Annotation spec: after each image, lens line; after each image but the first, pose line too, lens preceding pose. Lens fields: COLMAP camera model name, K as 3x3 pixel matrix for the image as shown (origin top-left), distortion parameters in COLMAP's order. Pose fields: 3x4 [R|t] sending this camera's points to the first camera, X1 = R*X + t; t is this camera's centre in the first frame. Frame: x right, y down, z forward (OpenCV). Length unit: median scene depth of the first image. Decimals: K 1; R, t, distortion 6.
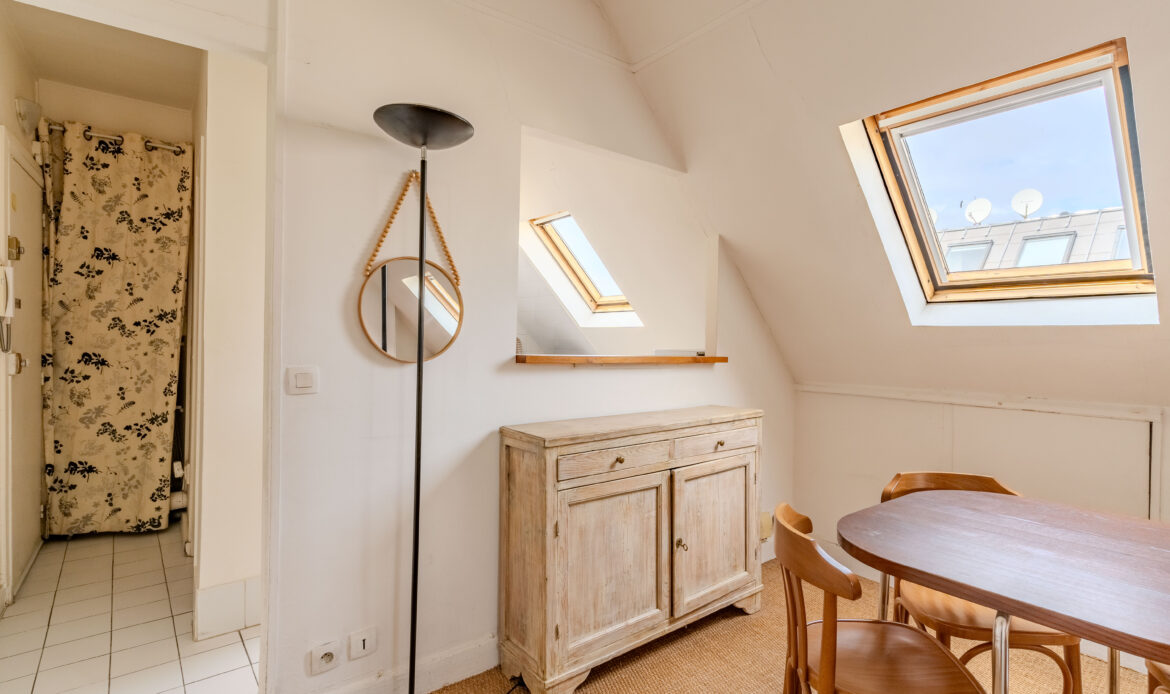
lens RADIAL K [[562.7, 0, 575.3], [0, 562.7, 349.0], [0, 0, 1]] dist [0.015693, -0.000070]
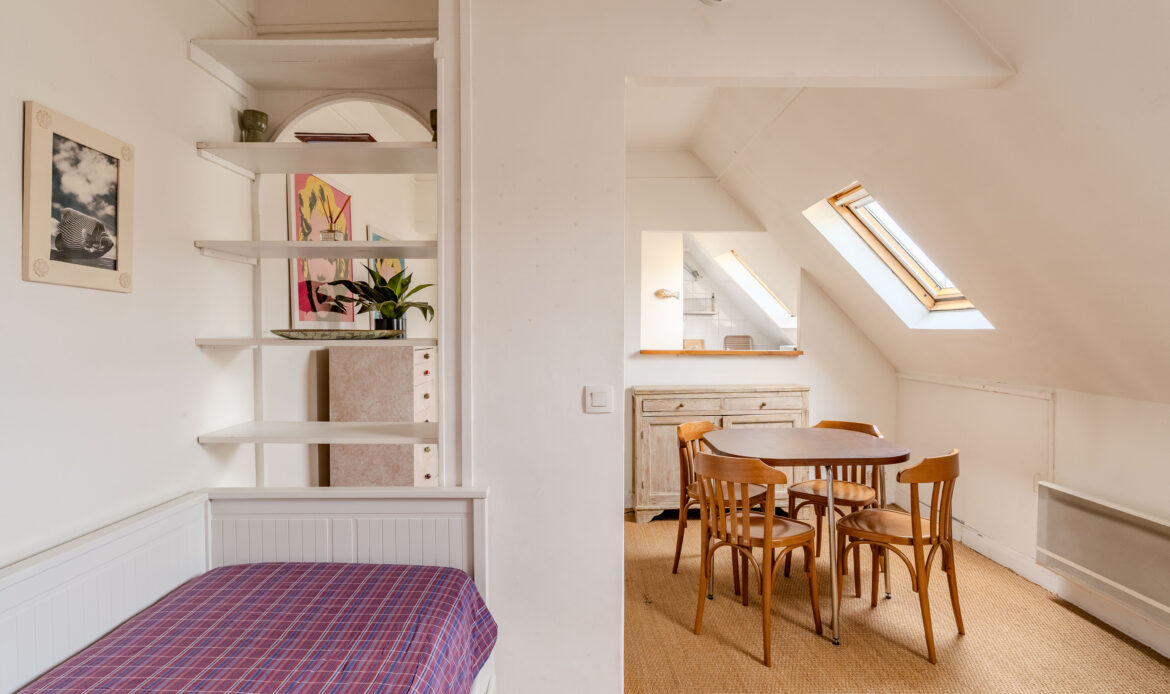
lens RADIAL K [[604.9, 0, 579.1], [0, 604.9, 343.7], [0, 0, 1]] dist [0.001268, 0.000762]
pose [[0.802407, -0.005606, -0.596752, 1.038877], [0.005140, 0.999984, -0.002482, -0.006900], [0.596756, -0.001076, 0.802422, -0.852831]]
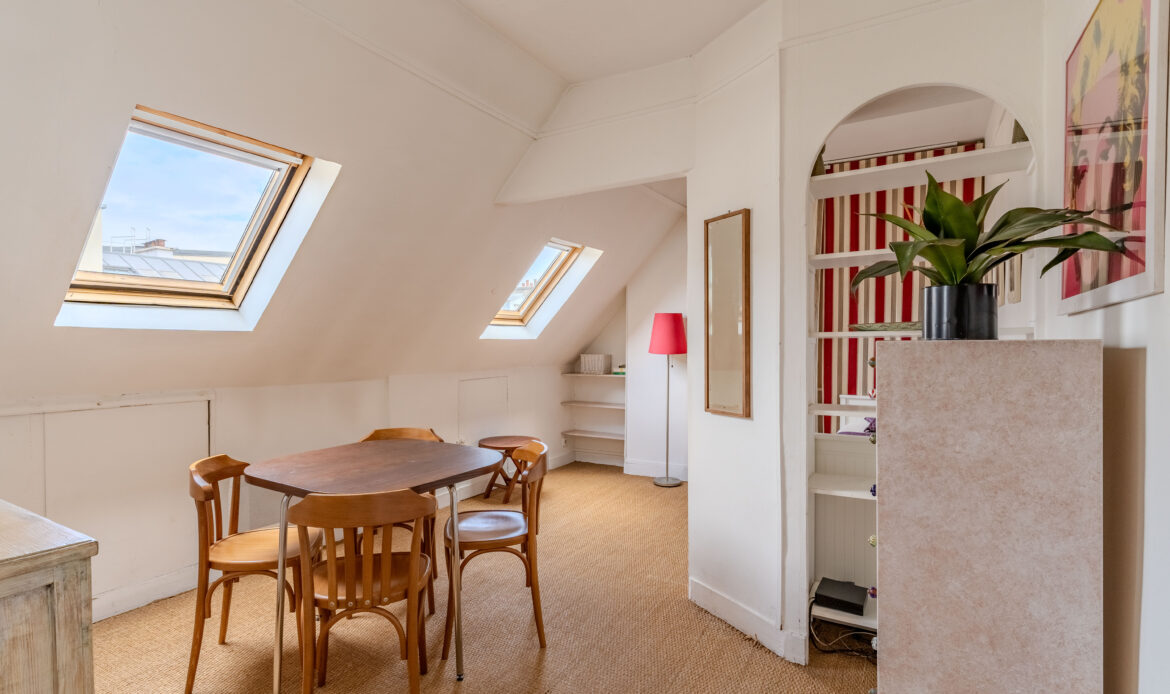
lens RADIAL K [[572.7, 0, 580.0], [0, 572.7, 348.5], [0, 0, 1]] dist [-0.001162, 0.000013]
pose [[-0.381241, -0.018961, 0.924281, -0.663595], [0.013178, 0.999577, 0.025942, -0.023992], [-0.924382, 0.022070, -0.380830, 0.734276]]
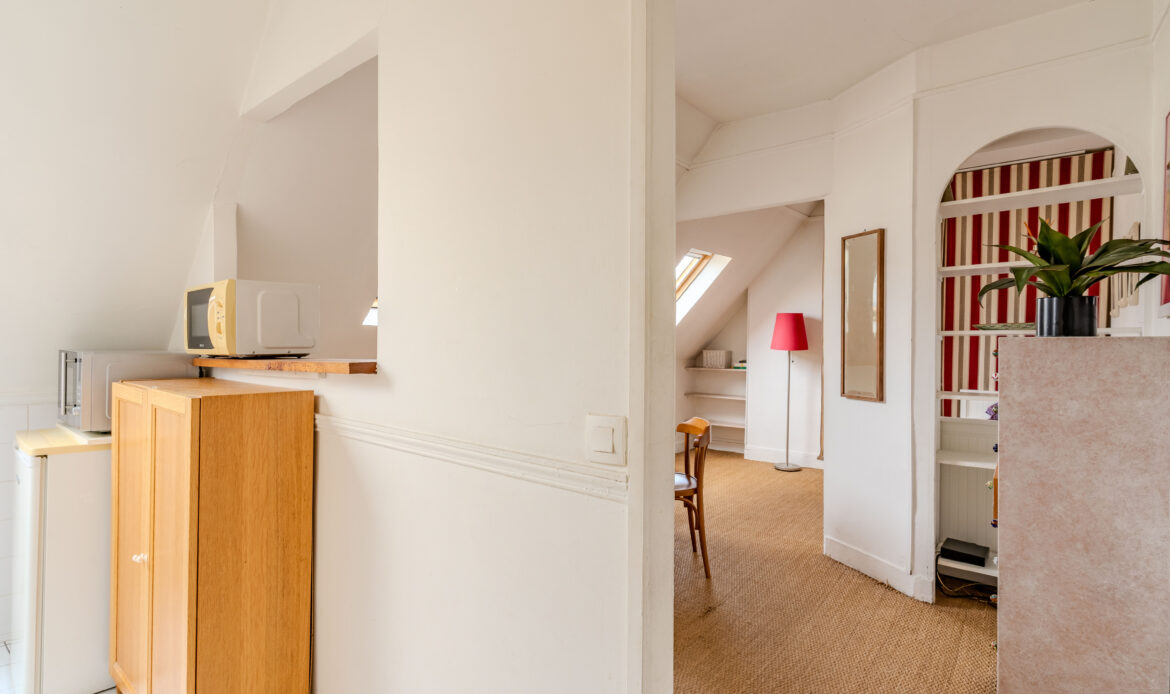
lens RADIAL K [[568.2, 0, 580.5], [0, 568.2, 346.7], [0, 0, 1]] dist [-0.000854, -0.000312]
pose [[-0.232238, -0.022088, 0.972408, -0.914896], [0.010000, 0.999635, 0.025094, -0.025541], [-0.972608, 0.015552, -0.231933, 1.032208]]
